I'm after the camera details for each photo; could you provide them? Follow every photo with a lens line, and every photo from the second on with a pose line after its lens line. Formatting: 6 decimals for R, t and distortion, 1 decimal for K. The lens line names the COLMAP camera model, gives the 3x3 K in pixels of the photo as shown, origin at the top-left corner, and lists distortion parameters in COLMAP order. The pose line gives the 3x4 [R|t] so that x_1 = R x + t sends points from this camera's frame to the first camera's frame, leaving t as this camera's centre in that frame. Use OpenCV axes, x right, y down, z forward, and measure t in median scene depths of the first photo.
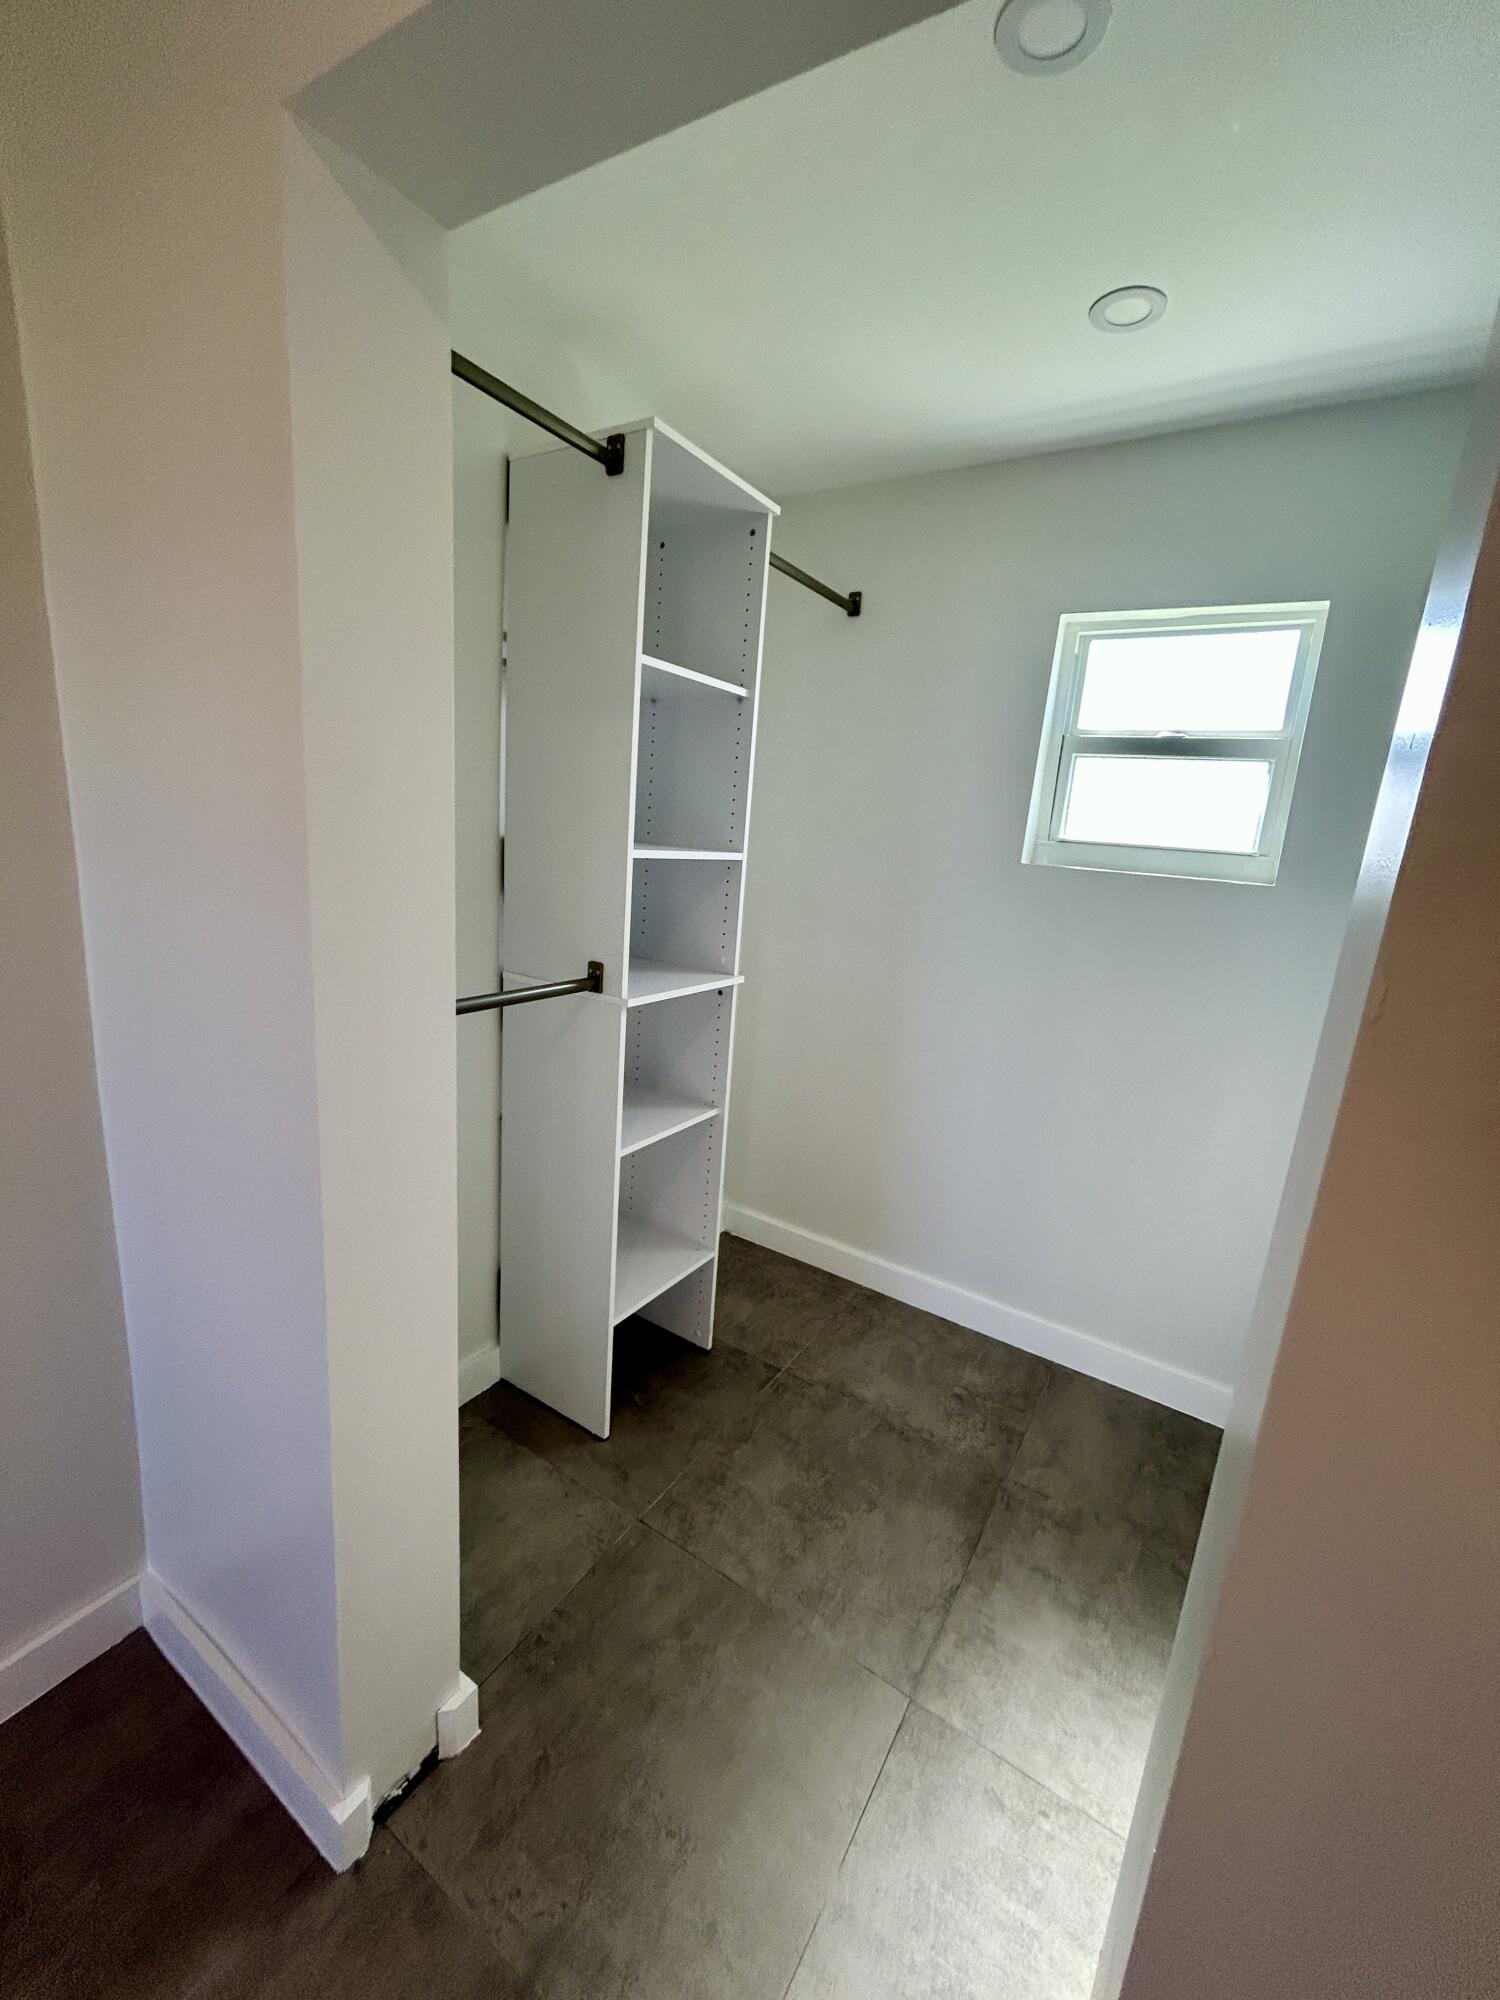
lens RADIAL K [[805.0, 0, 760.9], [0, 805.0, 997.2], [0, 0, 1]] dist [0.002047, 0.000745]
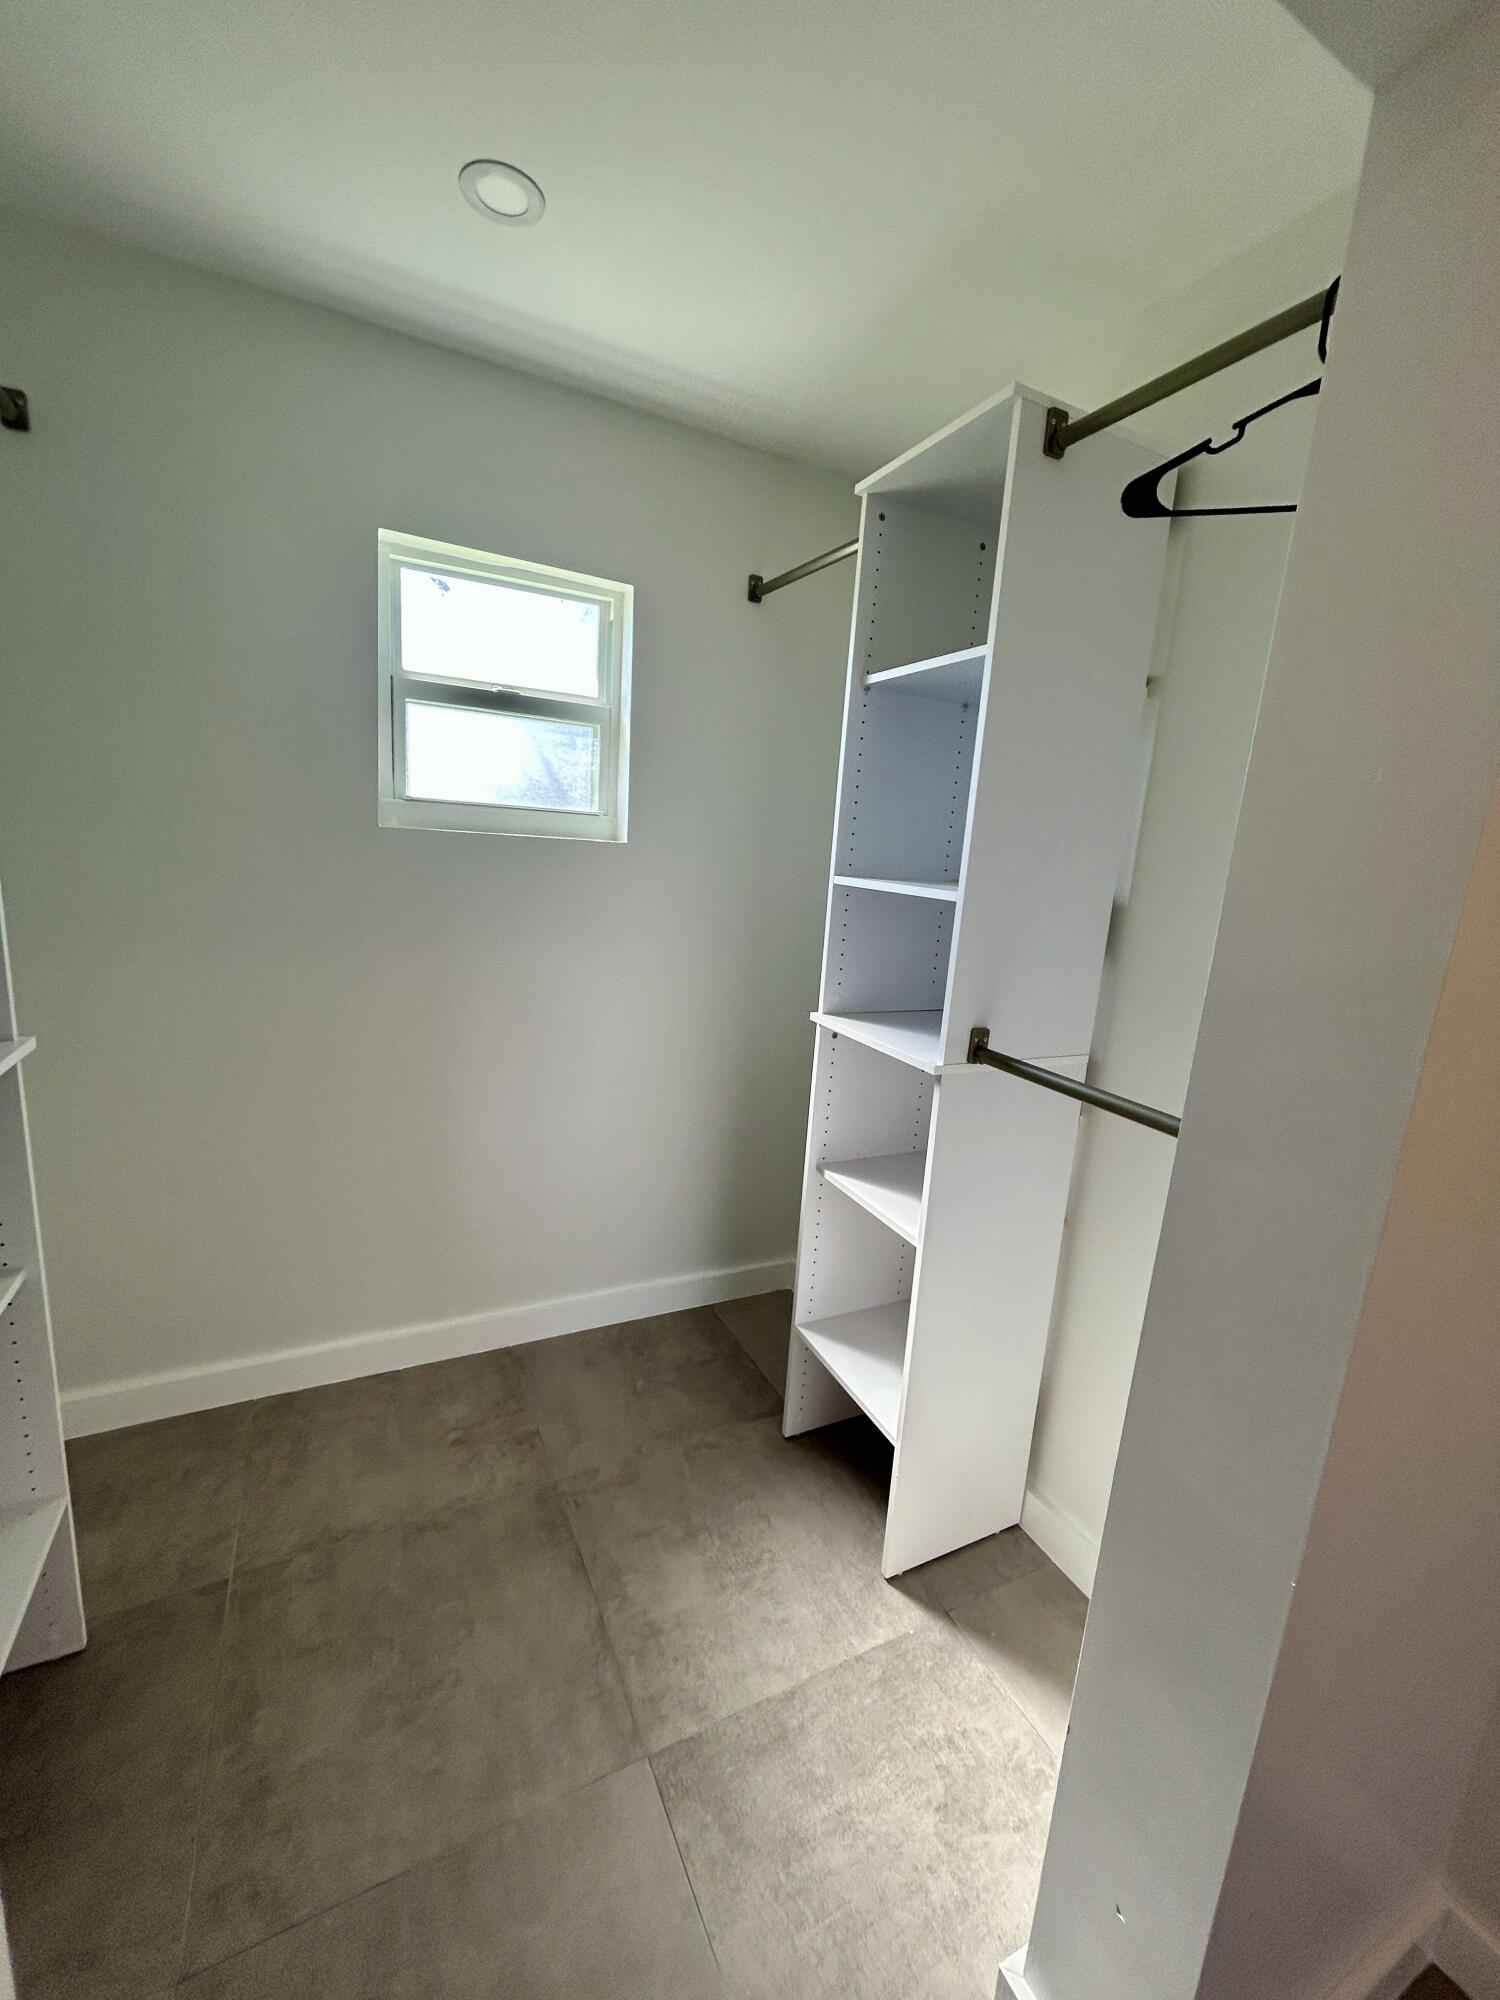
lens RADIAL K [[805.0, 0, 760.9], [0, 805.0, 997.2], [0, 0, 1]] dist [0.002047, 0.000745]
pose [[0.520469, -0.206313, 0.828581, -0.234905], [0.148640, 0.977447, 0.150012, -0.067976], [-0.840844, 0.045083, 0.539397, 0.252027]]
